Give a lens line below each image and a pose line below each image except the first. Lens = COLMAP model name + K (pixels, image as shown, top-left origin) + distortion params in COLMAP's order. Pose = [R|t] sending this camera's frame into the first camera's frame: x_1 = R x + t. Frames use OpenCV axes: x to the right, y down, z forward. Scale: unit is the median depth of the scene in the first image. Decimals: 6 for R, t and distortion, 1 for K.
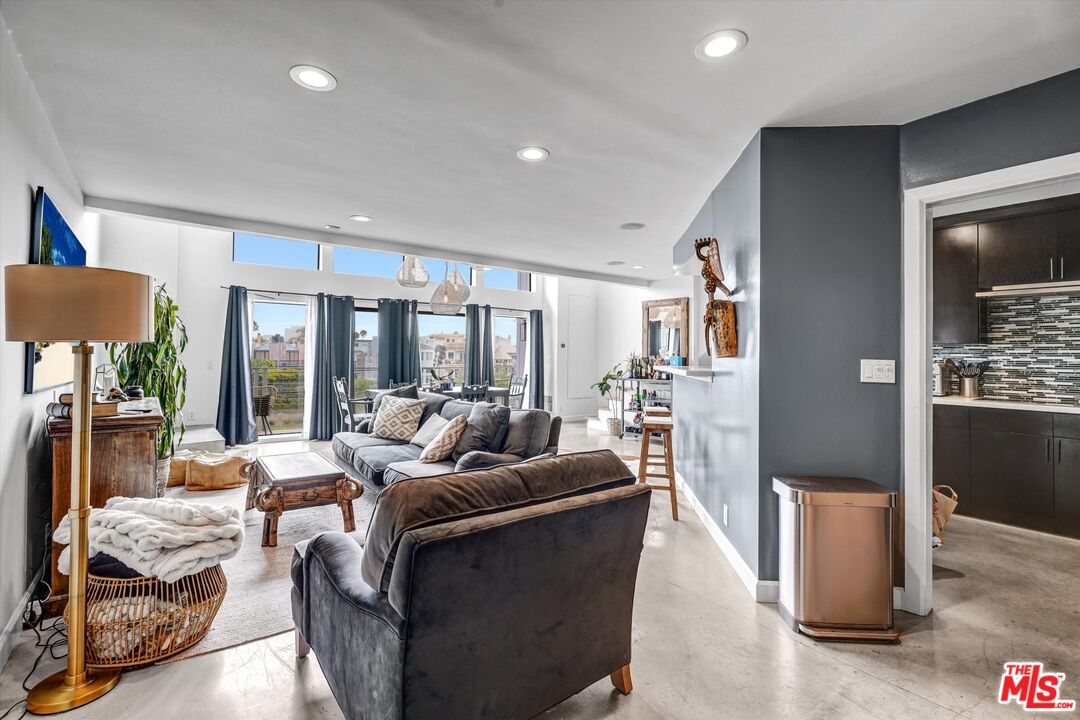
lens RADIAL K [[506.1, 0, 532.0], [0, 506.1, 361.4], [0, 0, 1]] dist [-0.002632, -0.000479]
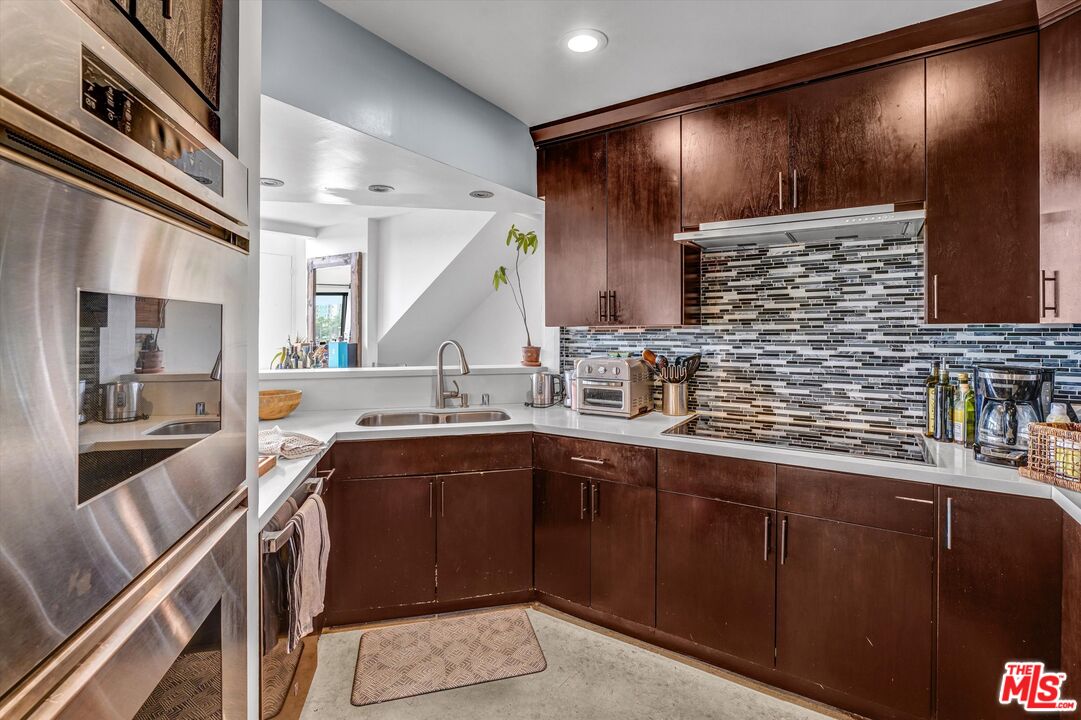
lens RADIAL K [[506.6, 0, 547.6], [0, 506.6, 352.3], [0, 0, 1]] dist [-0.002632, -0.000479]
pose [[0.949618, -0.004361, 0.313380, 0.561082], [0.000373, 0.999918, 0.012782, -0.009390], [-0.313410, -0.012021, 0.949542, 0.502684]]
